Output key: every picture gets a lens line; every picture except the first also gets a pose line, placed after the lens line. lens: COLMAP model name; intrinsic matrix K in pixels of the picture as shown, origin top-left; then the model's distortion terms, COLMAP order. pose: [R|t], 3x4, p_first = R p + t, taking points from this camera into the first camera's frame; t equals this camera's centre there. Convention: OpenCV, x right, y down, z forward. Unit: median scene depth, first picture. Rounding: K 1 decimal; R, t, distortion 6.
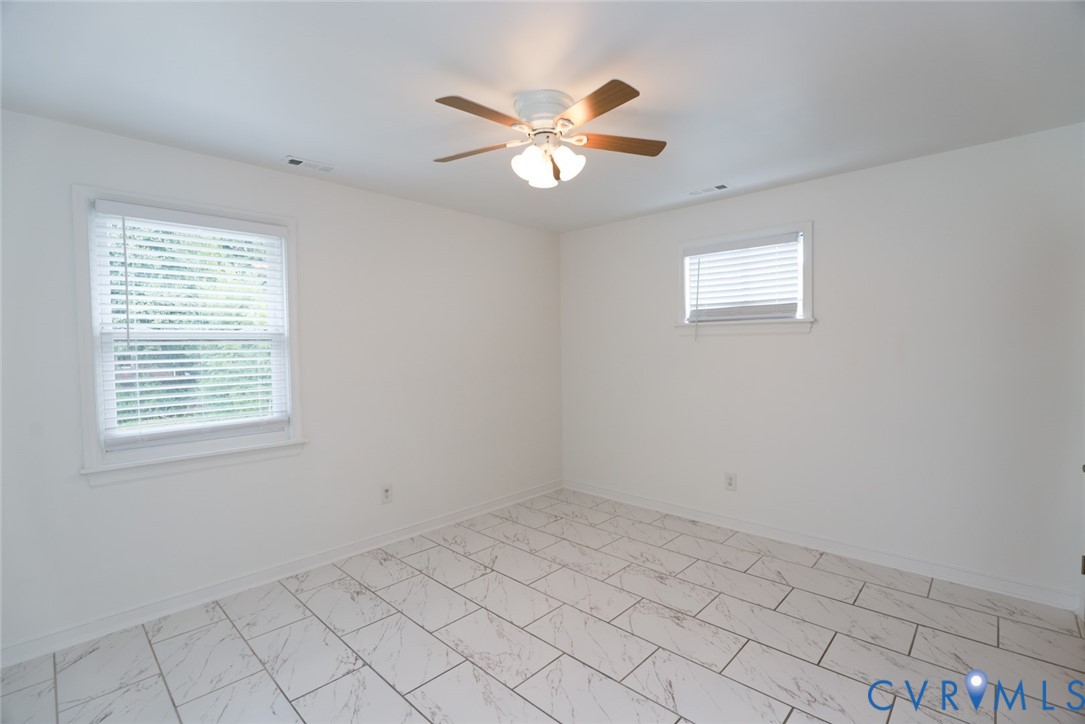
lens RADIAL K [[494.8, 0, 544.4], [0, 494.8, 366.0], [0, 0, 1]] dist [-0.033872, 0.004305]
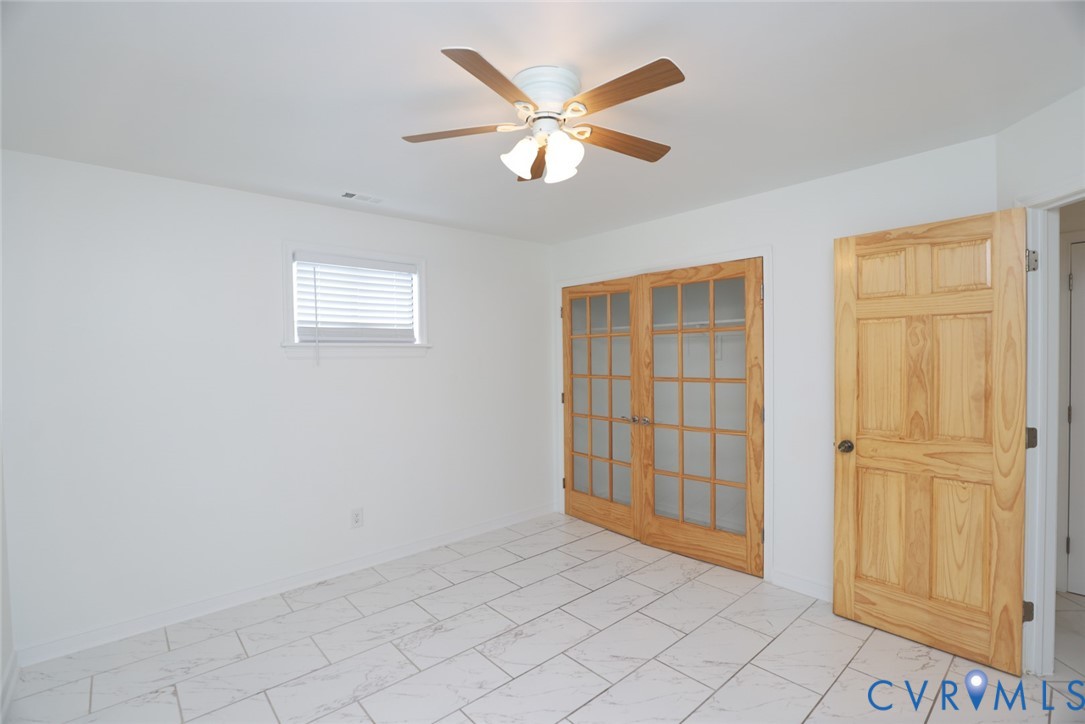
lens RADIAL K [[494.8, 0, 544.4], [0, 494.8, 366.0], [0, 0, 1]] dist [-0.033872, 0.004305]
pose [[0.089117, -0.006095, 0.996003, -0.552495], [0.059127, 0.998250, 0.000819, -0.030427], [-0.994265, 0.058818, 0.089321, 0.616696]]
